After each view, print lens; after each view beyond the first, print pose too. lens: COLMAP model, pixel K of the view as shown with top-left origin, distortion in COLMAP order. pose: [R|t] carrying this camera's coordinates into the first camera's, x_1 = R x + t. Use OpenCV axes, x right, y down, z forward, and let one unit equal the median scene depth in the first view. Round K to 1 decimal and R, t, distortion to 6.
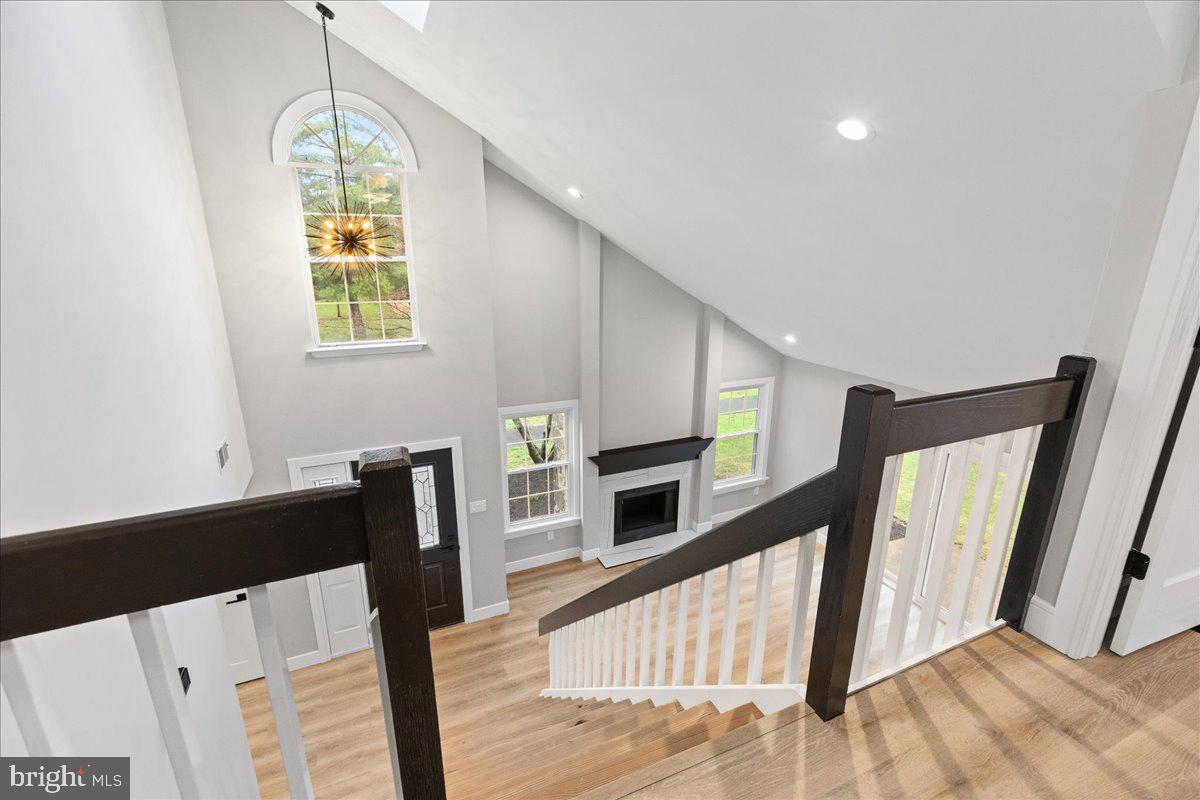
lens RADIAL K [[533.6, 0, 602.4], [0, 533.6, 393.8], [0, 0, 1]] dist [0.005020, -0.000735]
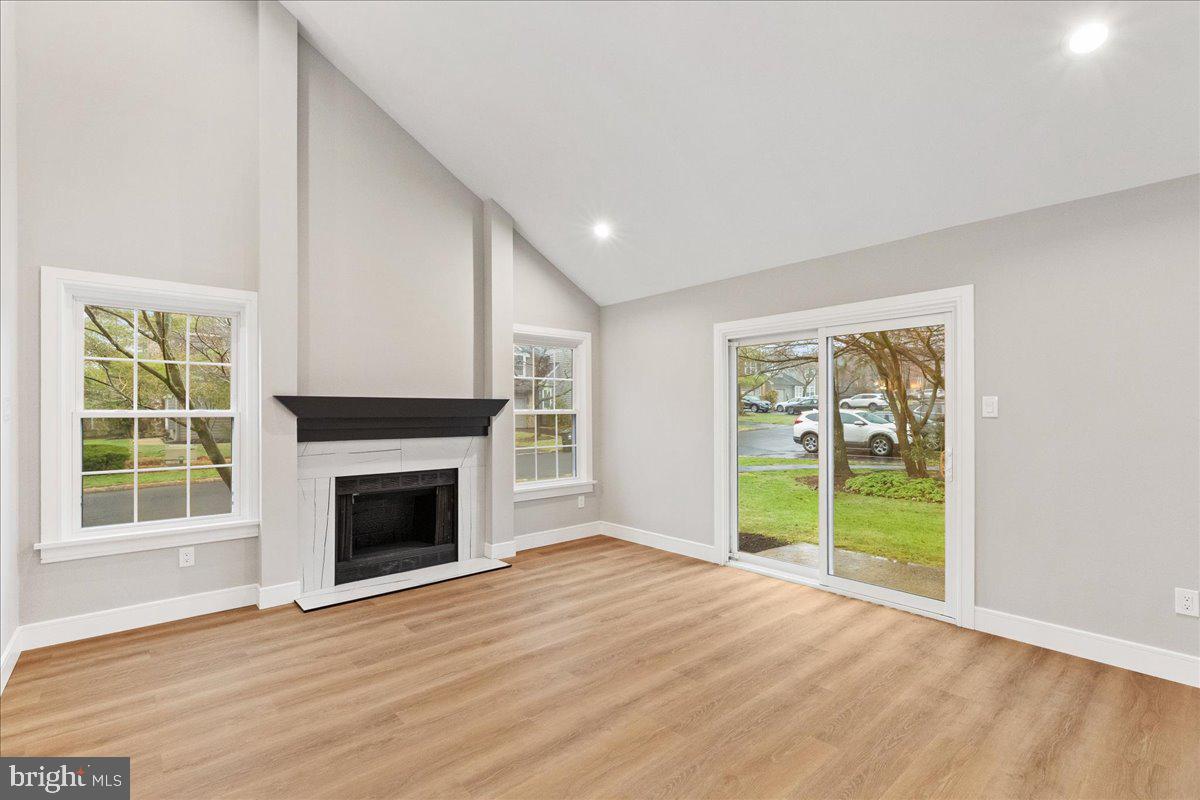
lens RADIAL K [[548.0, 0, 596.3], [0, 548.0, 410.1], [0, 0, 1]] dist [0.010337, -0.000692]
pose [[0.957229, -0.007911, 0.289222, 0.149581], [0.087296, 0.960938, -0.262637, 0.363390], [-0.275847, 0.276652, 0.920528, 0.449502]]
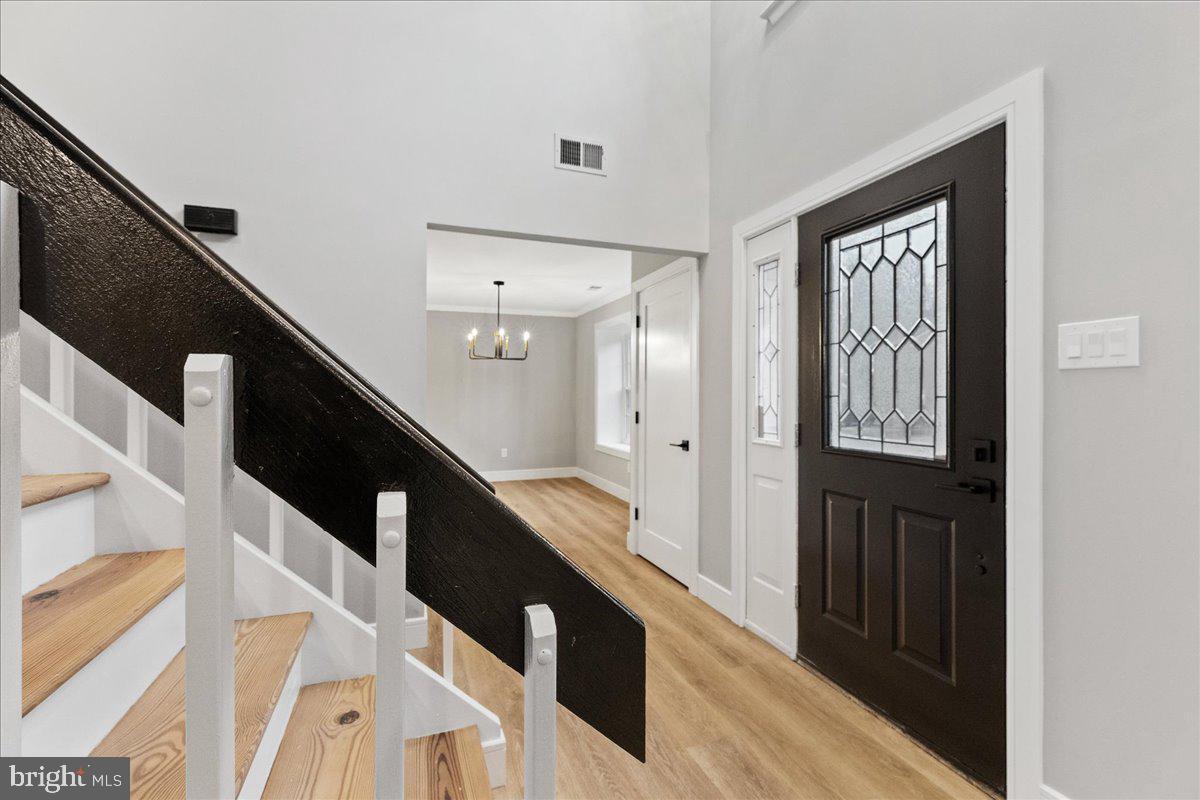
lens RADIAL K [[533.6, 0, 601.6], [0, 533.6, 391.6], [0, 0, 1]] dist [0.005020, -0.000735]
pose [[-0.056936, -0.011854, -0.998307, 0.029597], [-0.269173, 0.963084, 0.003915, 0.287353], [0.961407, 0.268940, -0.058026, 0.778687]]
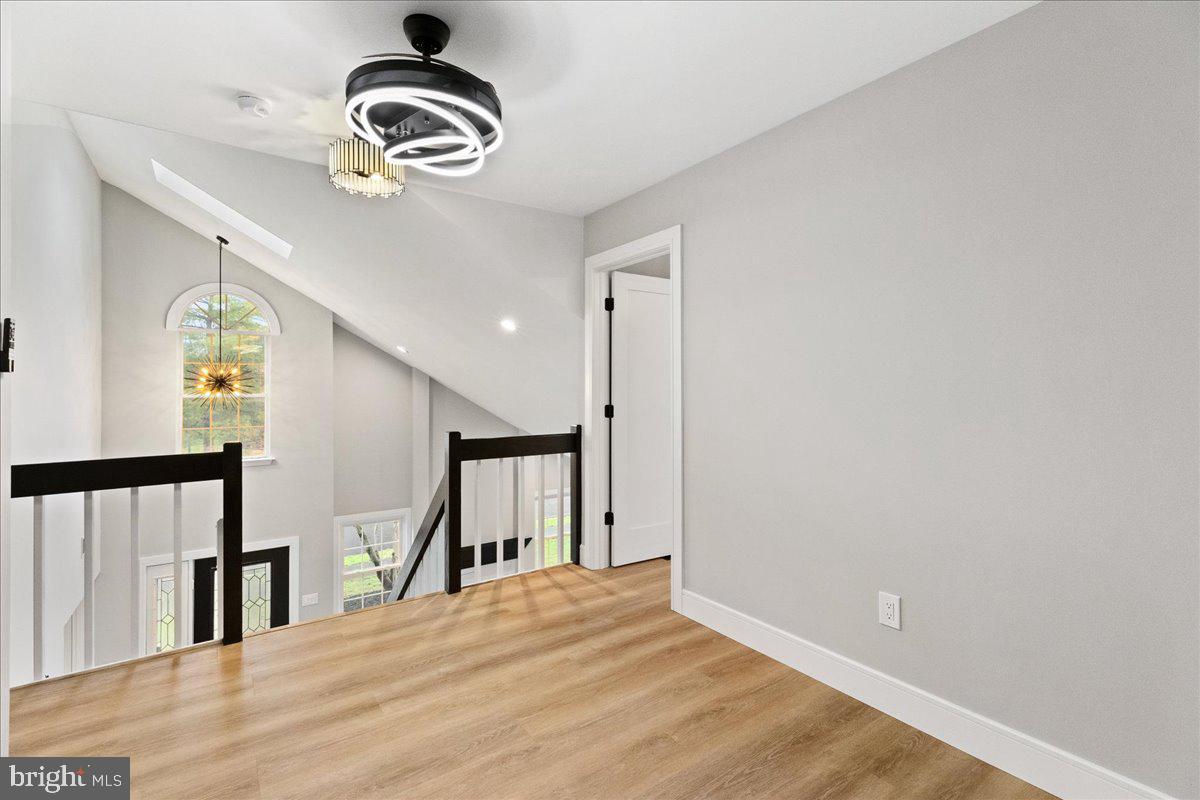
lens RADIAL K [[533.6, 0, 604.2], [0, 533.6, 381.0], [0, 0, 1]] dist [0.005020, -0.000735]
pose [[0.978635, -0.006295, 0.205510, 0.158701], [0.064246, 0.958844, -0.276569, 0.115502], [-0.195311, 0.283863, 0.938763, -0.361302]]
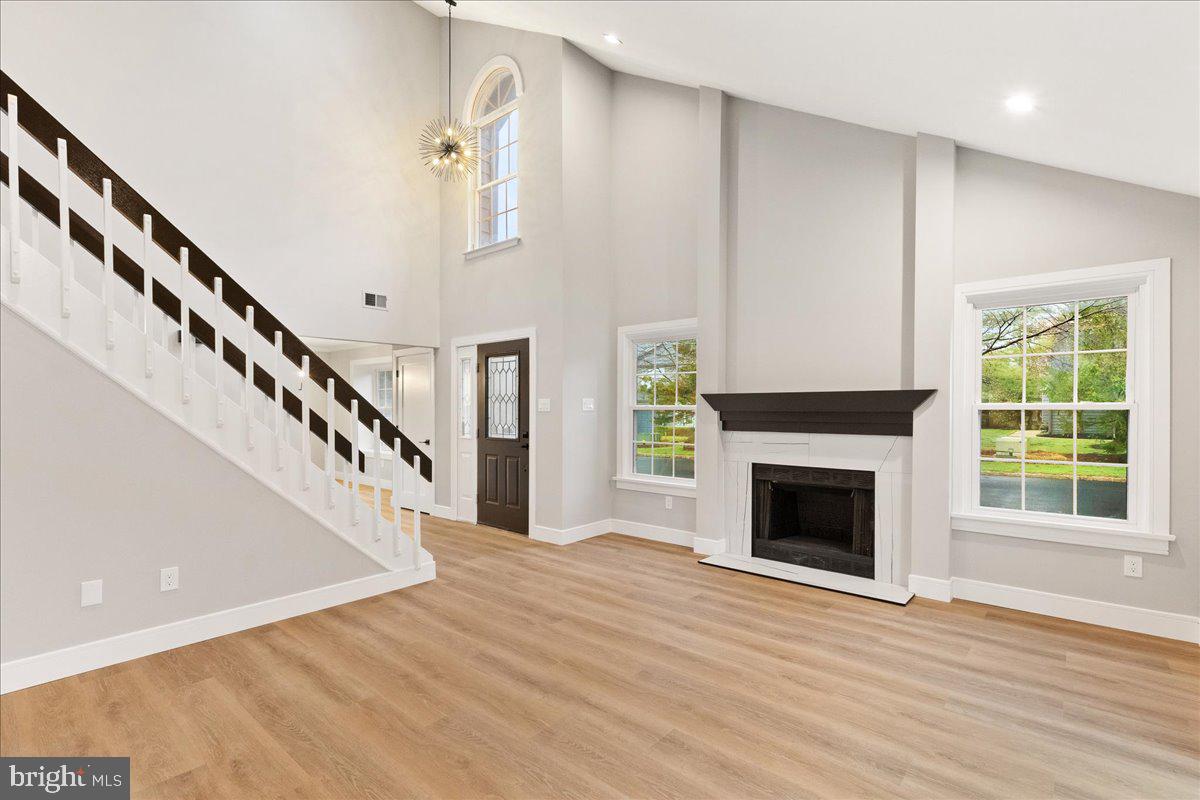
lens RADIAL K [[548.0, 0, 610.1], [0, 548.0, 412.7], [0, 0, 1]] dist [0.010337, -0.000692]
pose [[0.428437, 0.001049, -0.903571, 0.691590], [-0.240221, 0.964144, -0.112784, 0.299820], [0.871054, 0.265377, 0.413327, 0.683619]]
